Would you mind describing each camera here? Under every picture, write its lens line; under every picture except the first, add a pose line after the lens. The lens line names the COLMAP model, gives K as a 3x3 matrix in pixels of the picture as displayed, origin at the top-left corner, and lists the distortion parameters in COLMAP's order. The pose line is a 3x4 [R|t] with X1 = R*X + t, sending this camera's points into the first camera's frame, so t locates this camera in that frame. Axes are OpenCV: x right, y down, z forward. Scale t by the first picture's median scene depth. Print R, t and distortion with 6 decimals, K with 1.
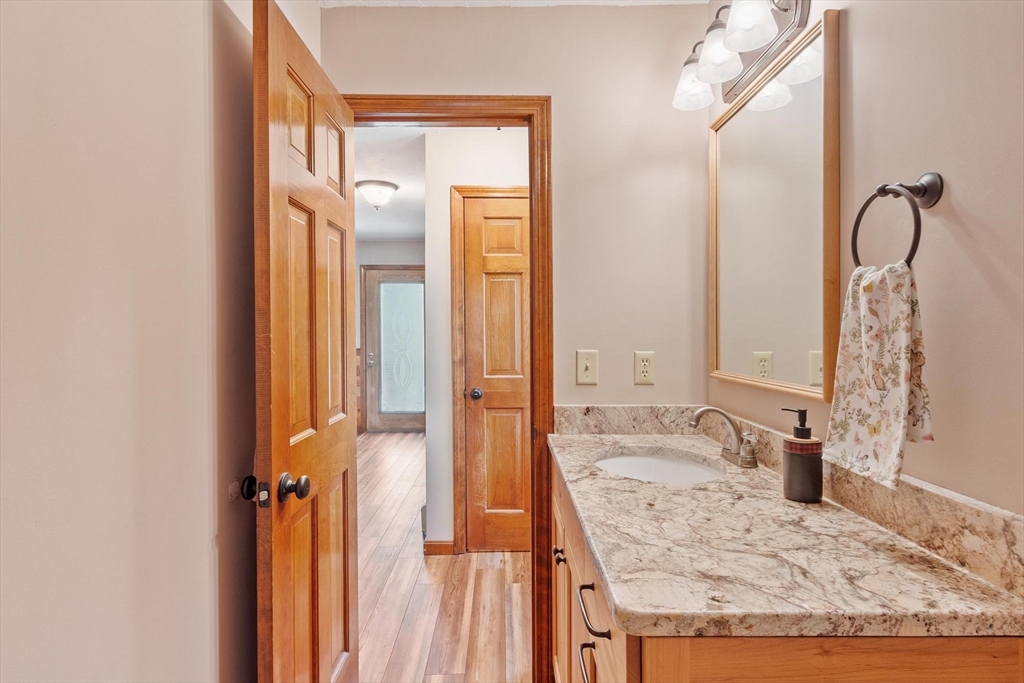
lens RADIAL K [[536.3, 0, 510.5], [0, 536.3, 347.1], [0, 0, 1]] dist [0.004504, 0.000722]
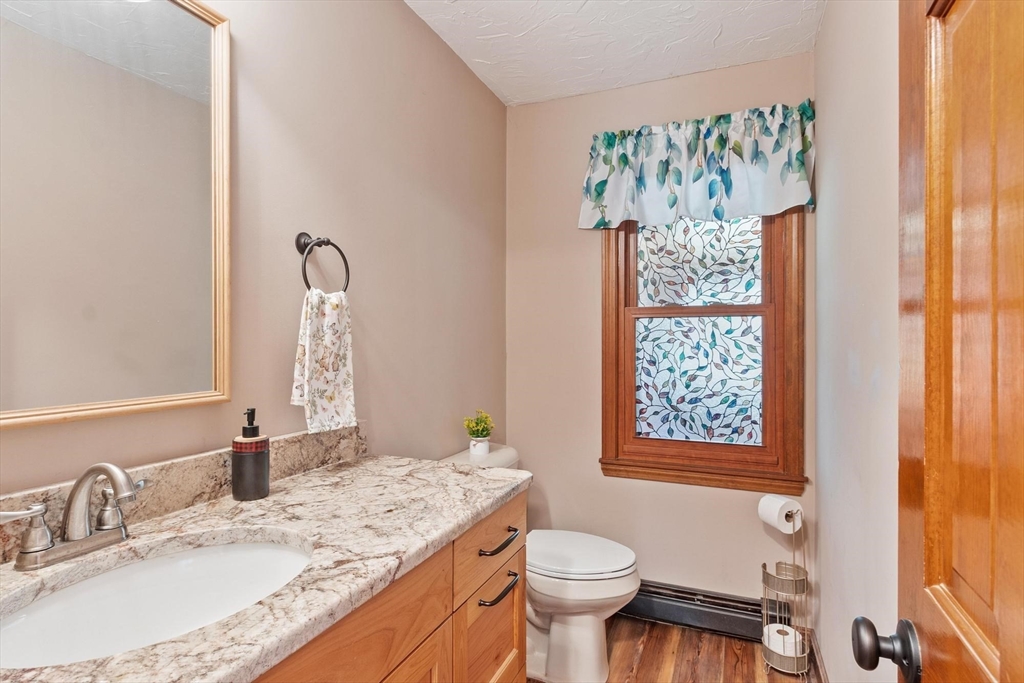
lens RADIAL K [[536.3, 0, 510.5], [0, 536.3, 347.1], [0, 0, 1]] dist [0.004504, 0.000722]
pose [[-0.919170, -0.002458, 0.393854, -0.346601], [0.012936, 0.999253, 0.036425, -0.035661], [-0.393649, 0.038576, -0.918451, 1.955415]]
